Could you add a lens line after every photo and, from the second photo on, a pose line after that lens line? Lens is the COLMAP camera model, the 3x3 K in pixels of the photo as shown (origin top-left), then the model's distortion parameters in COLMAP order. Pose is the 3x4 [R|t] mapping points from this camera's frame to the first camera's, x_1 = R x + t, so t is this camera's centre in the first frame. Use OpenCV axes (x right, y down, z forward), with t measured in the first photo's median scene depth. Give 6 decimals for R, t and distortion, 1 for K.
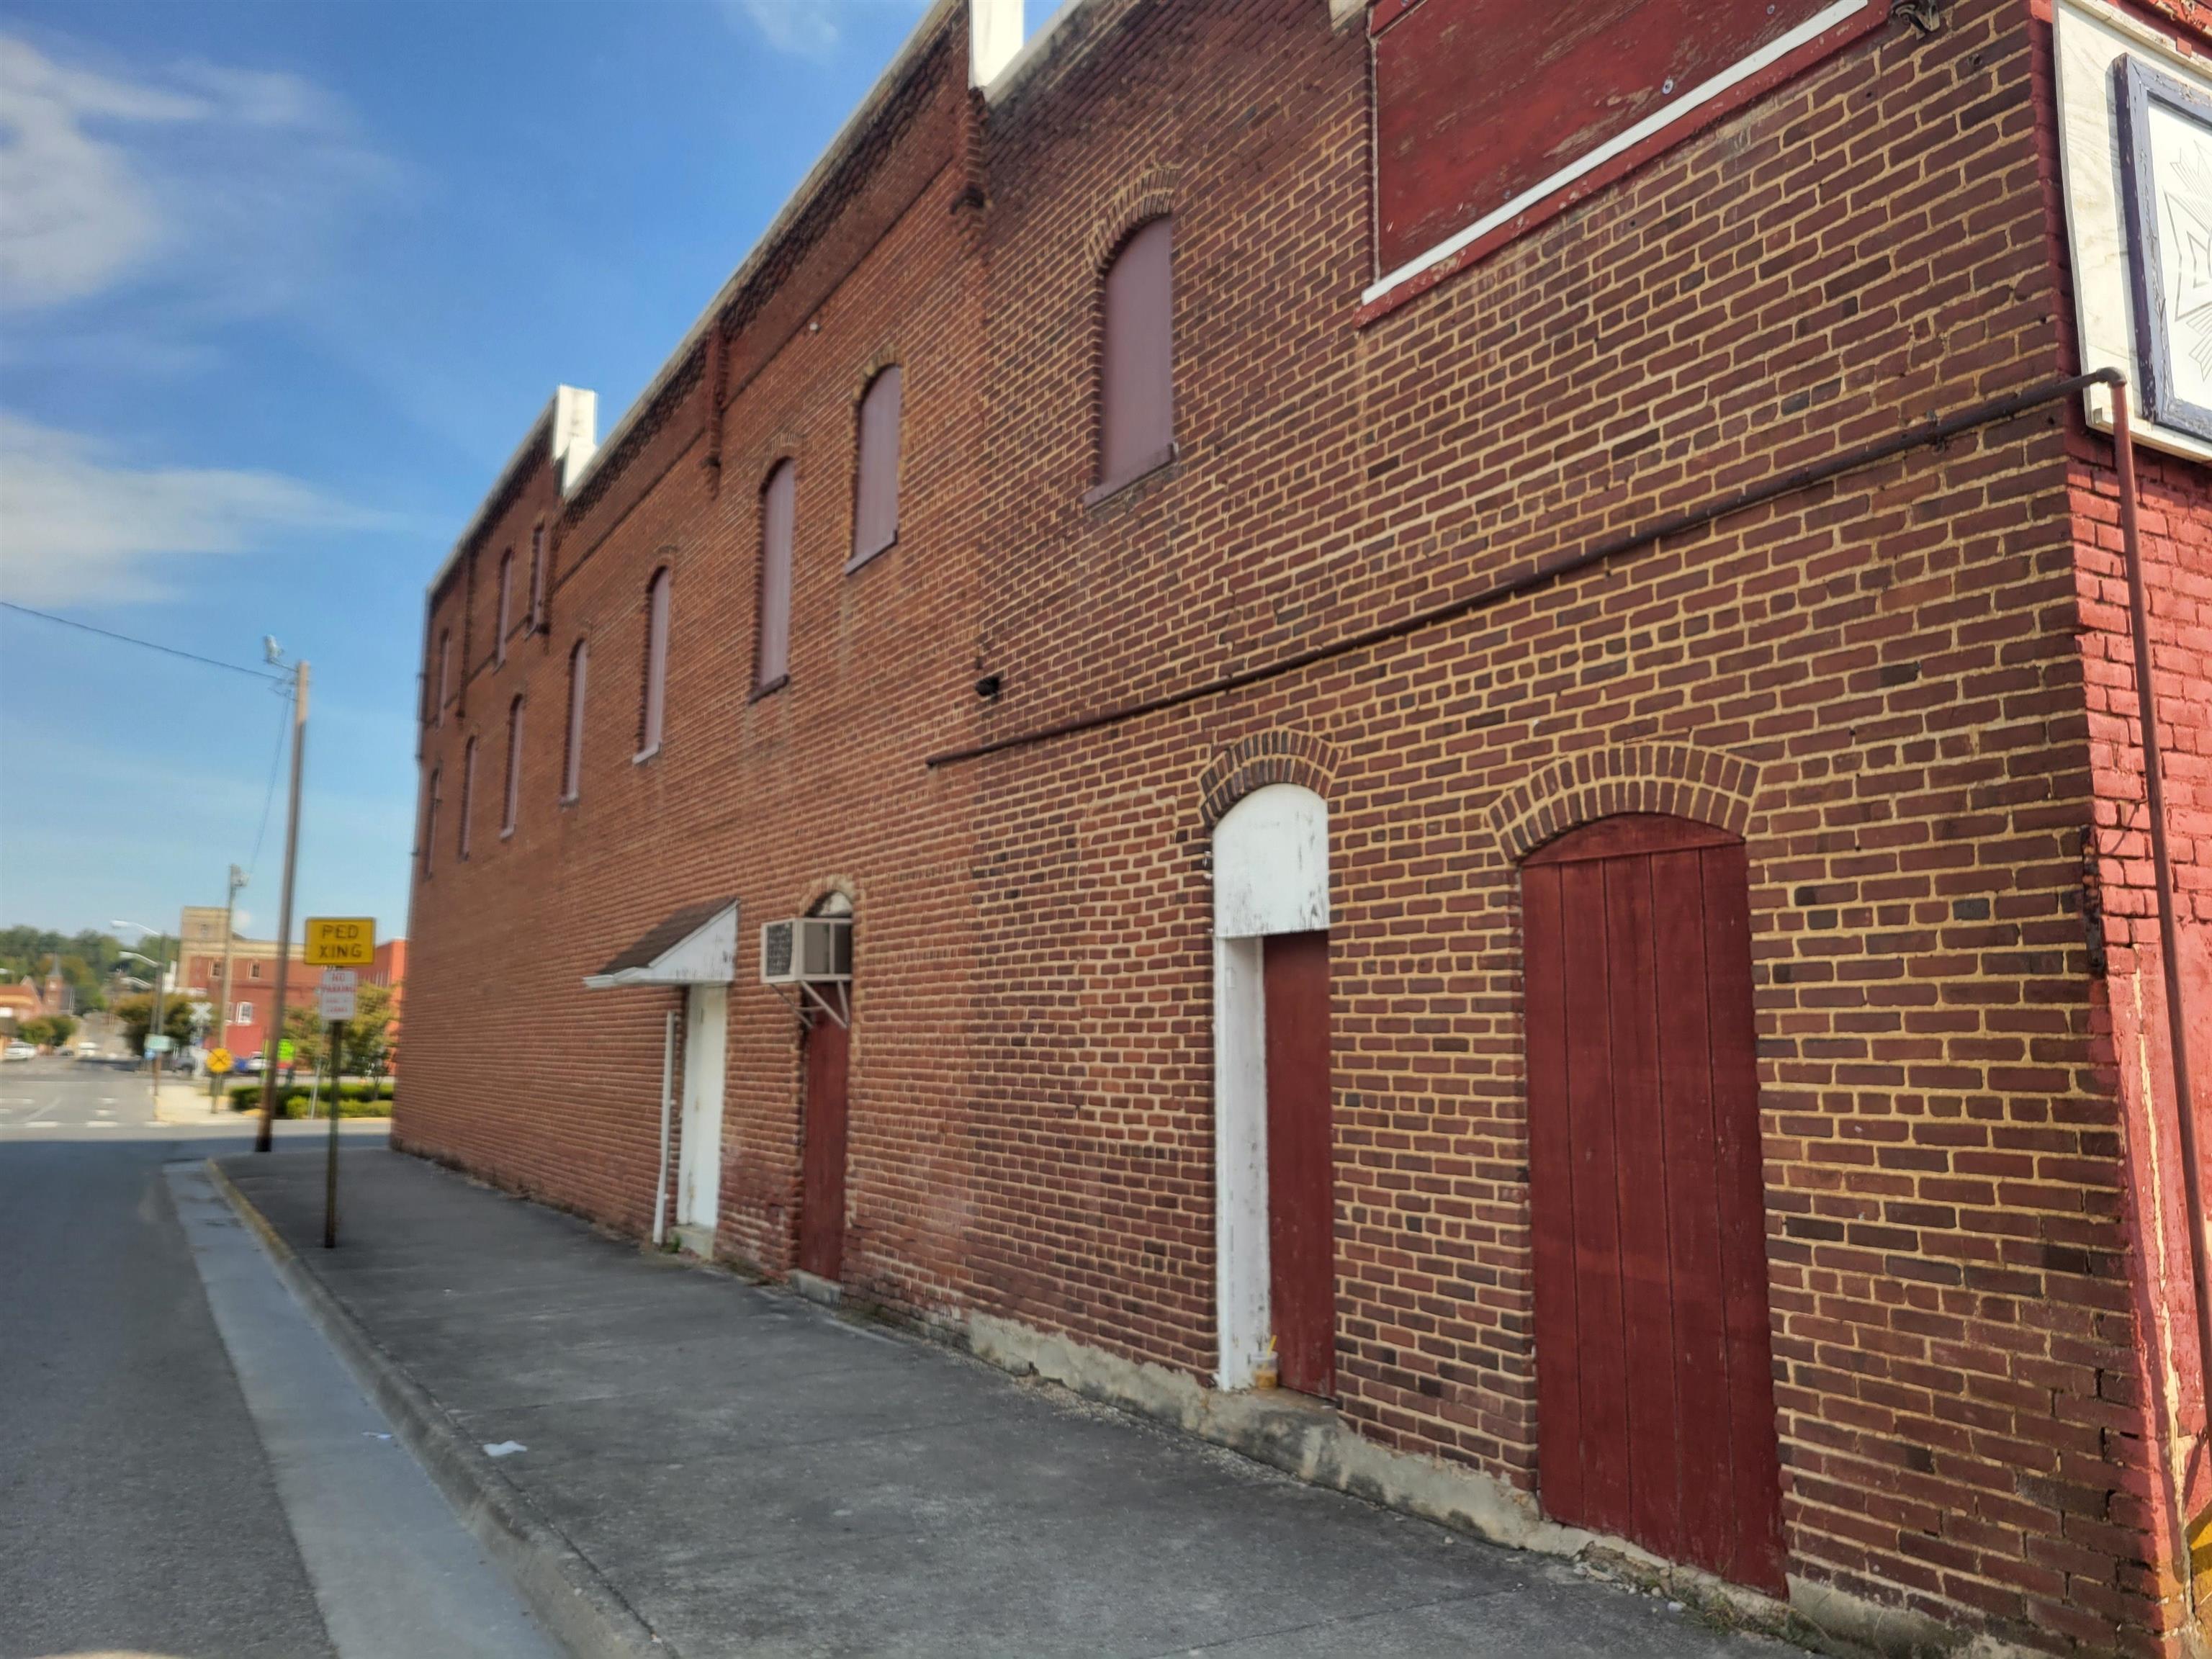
lens RADIAL K [[1670.4, 0, 1111.0], [0, 1670.4, 827.2], [0, 0, 1]] dist [0.042572, -0.027785]
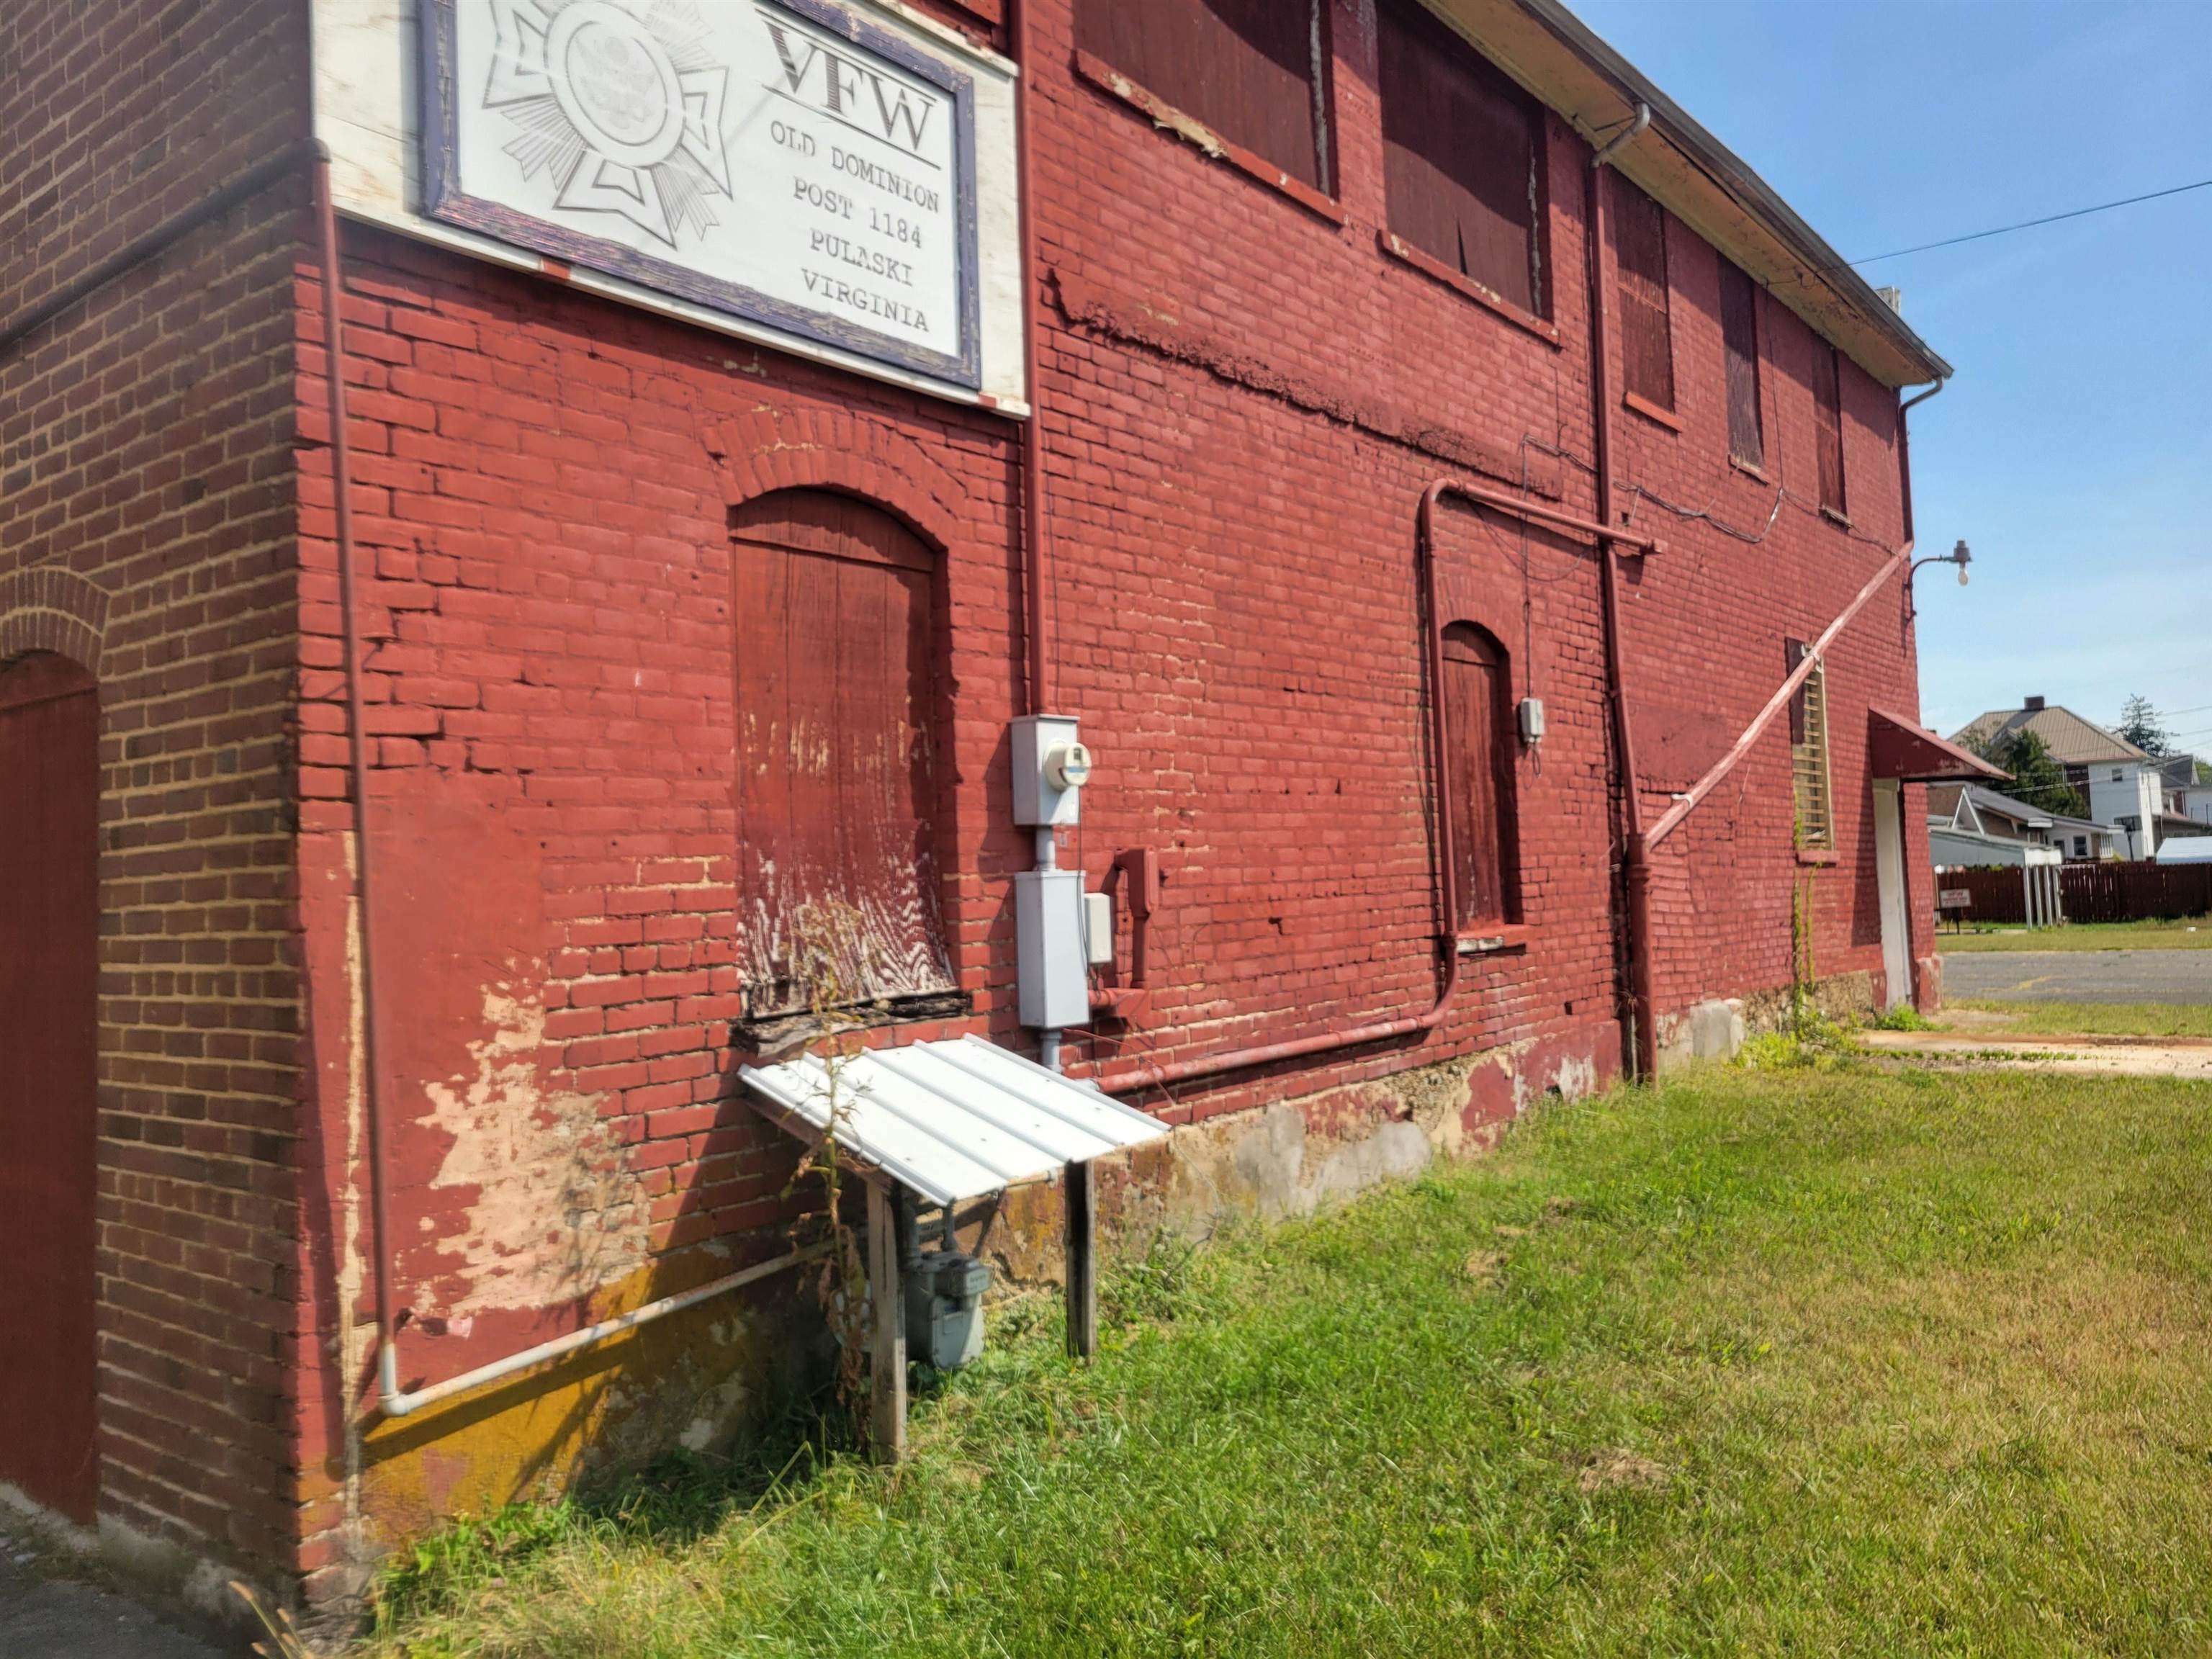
lens RADIAL K [[1670.4, 0, 1095.7], [0, 1670.4, 816.2], [0, 0, 1]] dist [0.042572, -0.027785]
pose [[0.935698, -0.025240, 0.351897, 0.654905], [-0.004165, 0.996578, 0.082556, 0.002655], [-0.352777, -0.078713, 0.932391, 0.014806]]
